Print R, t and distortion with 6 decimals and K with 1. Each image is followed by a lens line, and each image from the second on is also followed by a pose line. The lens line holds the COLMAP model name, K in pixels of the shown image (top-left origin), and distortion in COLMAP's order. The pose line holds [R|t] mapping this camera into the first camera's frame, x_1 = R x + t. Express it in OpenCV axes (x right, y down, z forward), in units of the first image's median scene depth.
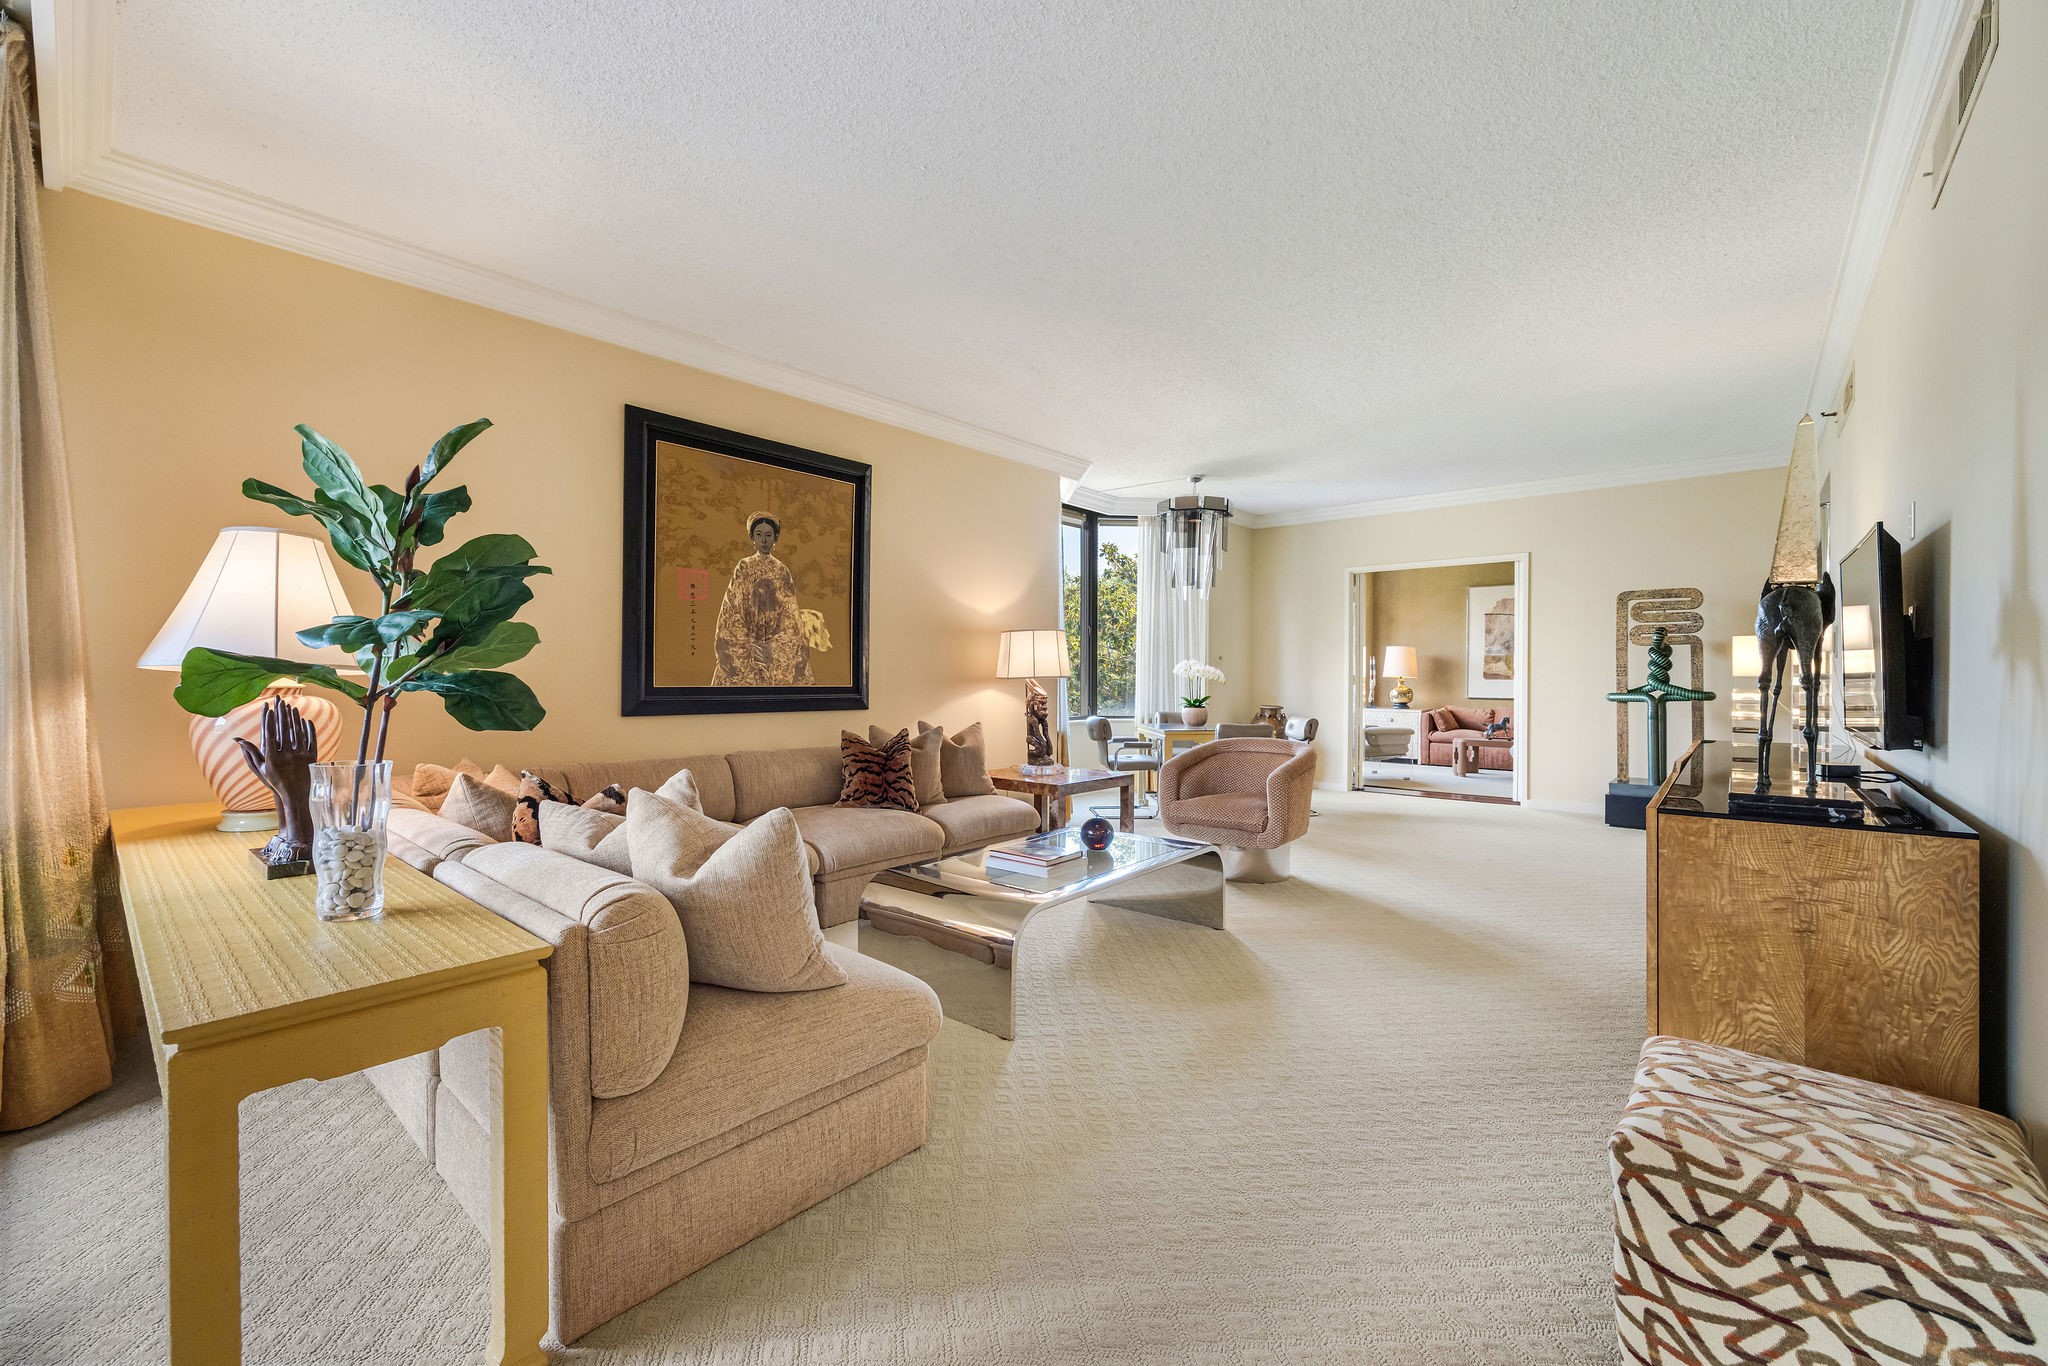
lens RADIAL K [[827.3, 0, 1016.5], [0, 827.3, 663.4], [0, 0, 1]] dist [-0.001608, -0.000114]
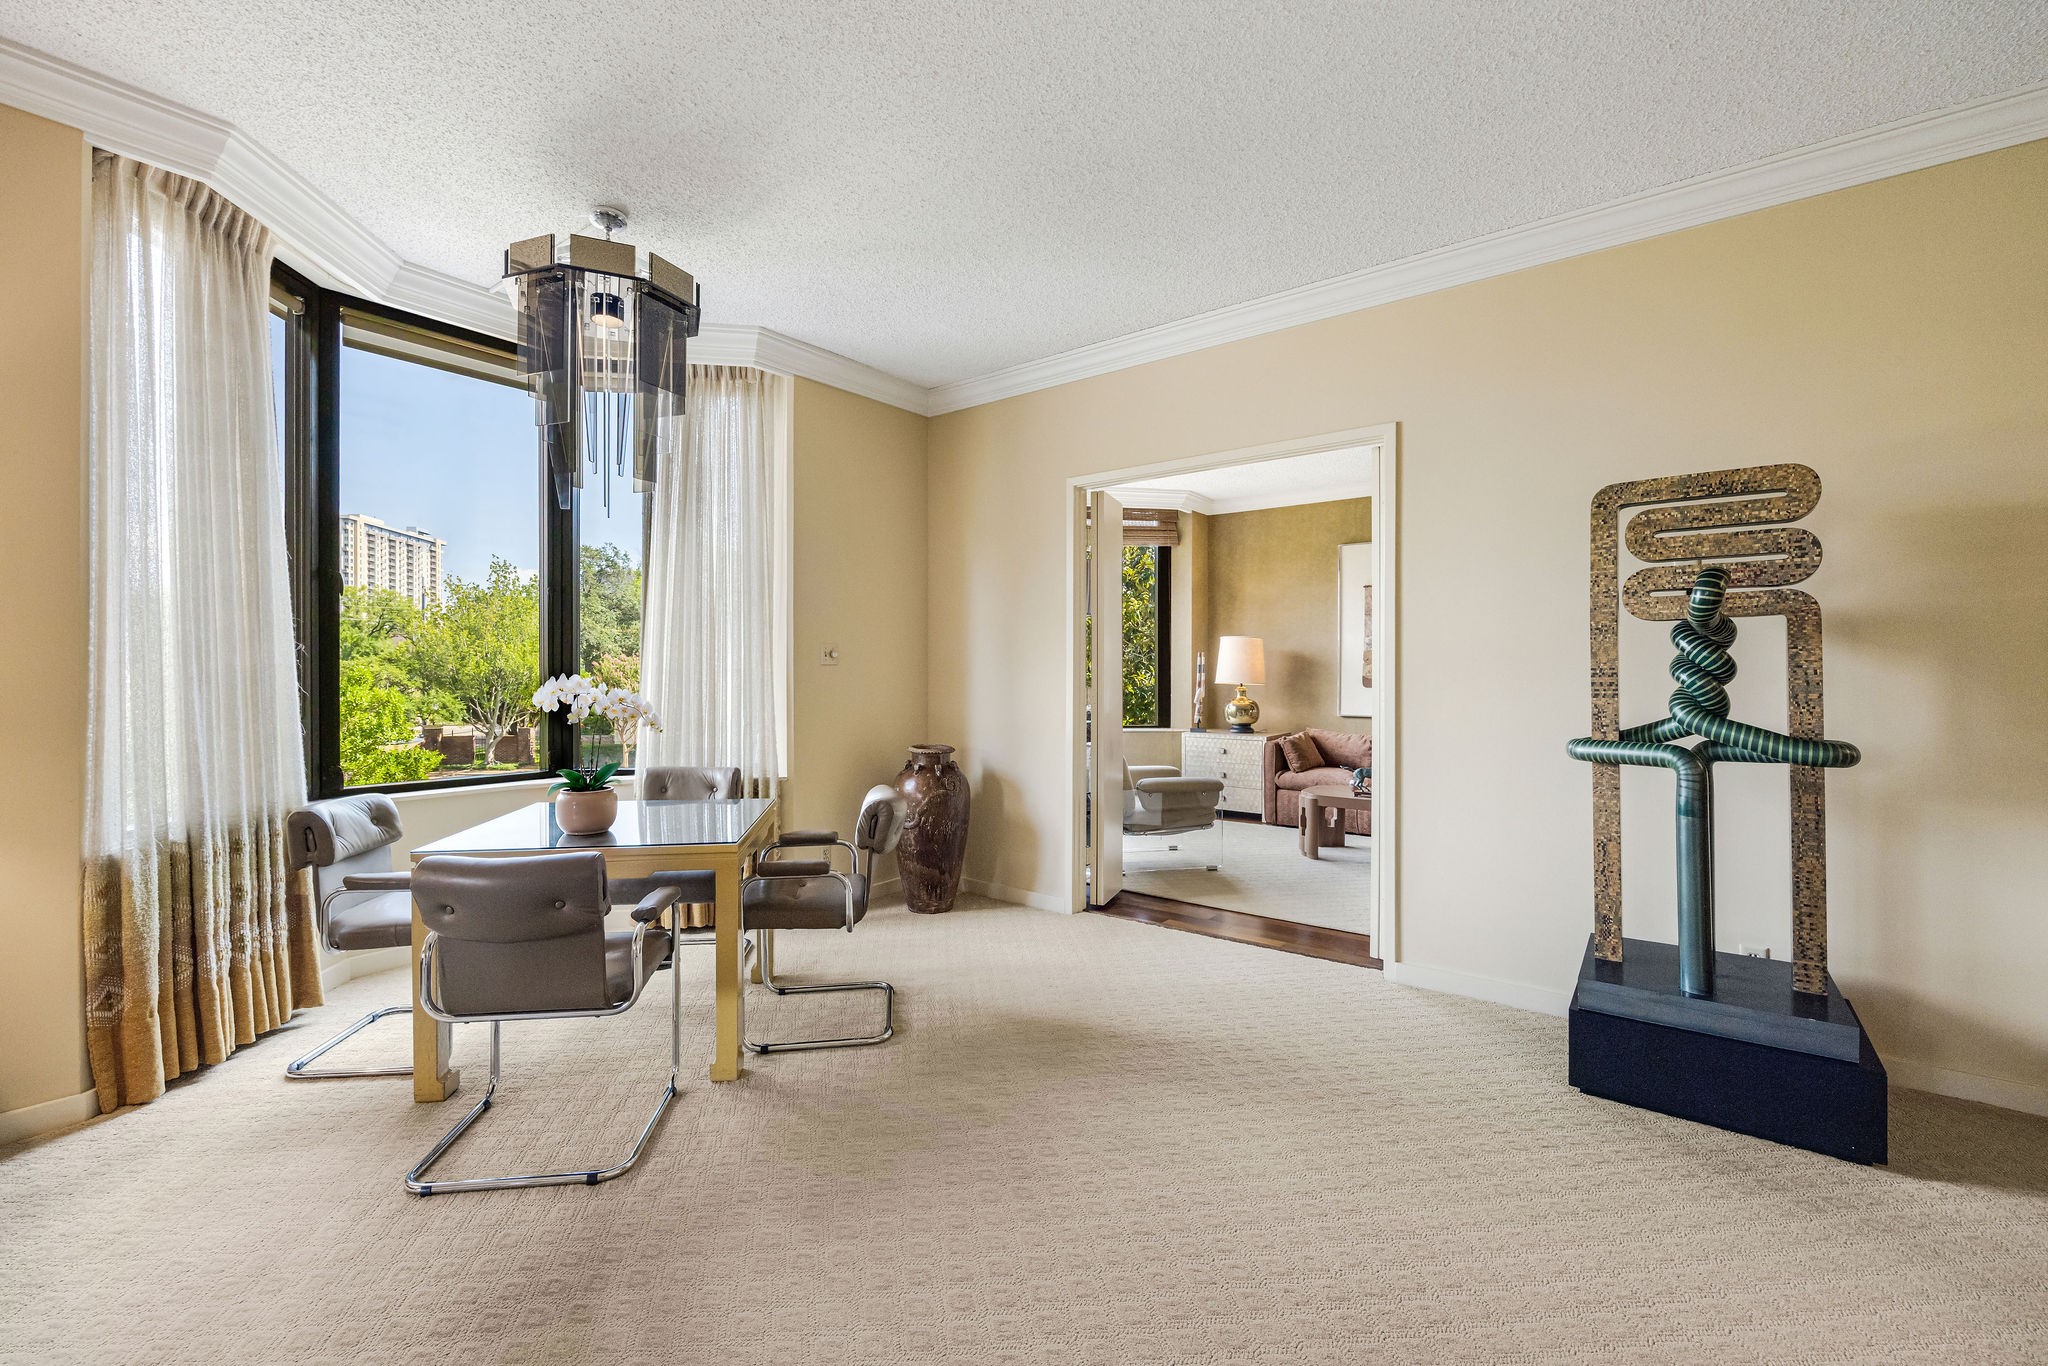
lens RADIAL K [[827.3, 0, 1016.5], [0, 827.3, 663.4], [0, 0, 1]] dist [-0.001608, -0.000114]
pose [[0.998186, -0.001699, 0.060178, 0.427185], [0.001592, 0.999997, 0.001821, -0.001937], [-0.060181, -0.001722, 0.998186, 0.621986]]
